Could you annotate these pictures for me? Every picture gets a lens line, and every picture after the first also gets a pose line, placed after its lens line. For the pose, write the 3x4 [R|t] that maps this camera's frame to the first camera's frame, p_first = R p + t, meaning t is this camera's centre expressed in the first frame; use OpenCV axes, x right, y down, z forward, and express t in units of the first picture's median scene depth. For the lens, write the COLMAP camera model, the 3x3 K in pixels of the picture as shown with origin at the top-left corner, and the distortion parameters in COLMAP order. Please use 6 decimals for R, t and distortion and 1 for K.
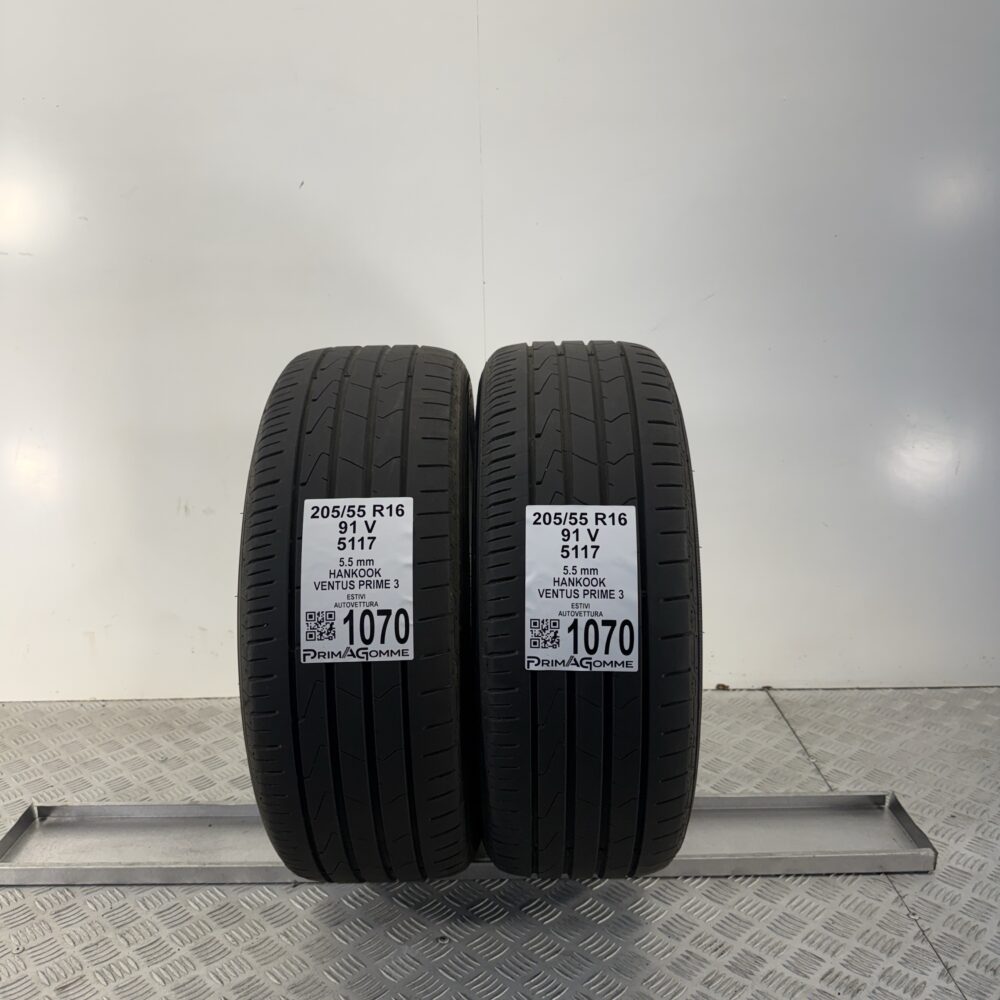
lens RADIAL K [[972.0, 0, 500.0], [0, 972.0, 500.0], [0, 0, 1]] dist [0.009960, -0.021555]
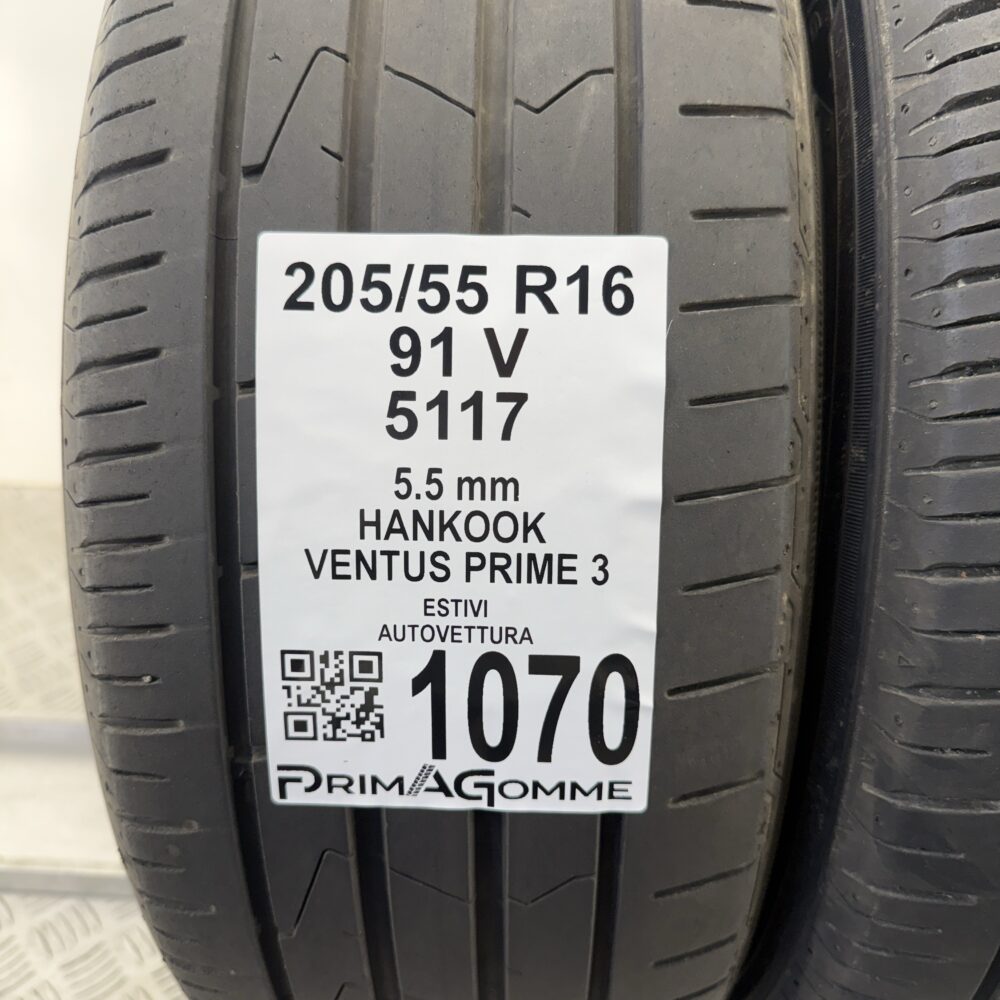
lens RADIAL K [[972.0, 0, 500.0], [0, 972.0, 500.0], [0, 0, 1]] dist [0.009960, -0.021555]
pose [[0.999063, 0.038226, -0.020313, -0.129907], [-0.028430, 0.933276, 0.358032, -0.030625], [0.032644, -0.357119, 0.933488, 0.745640]]
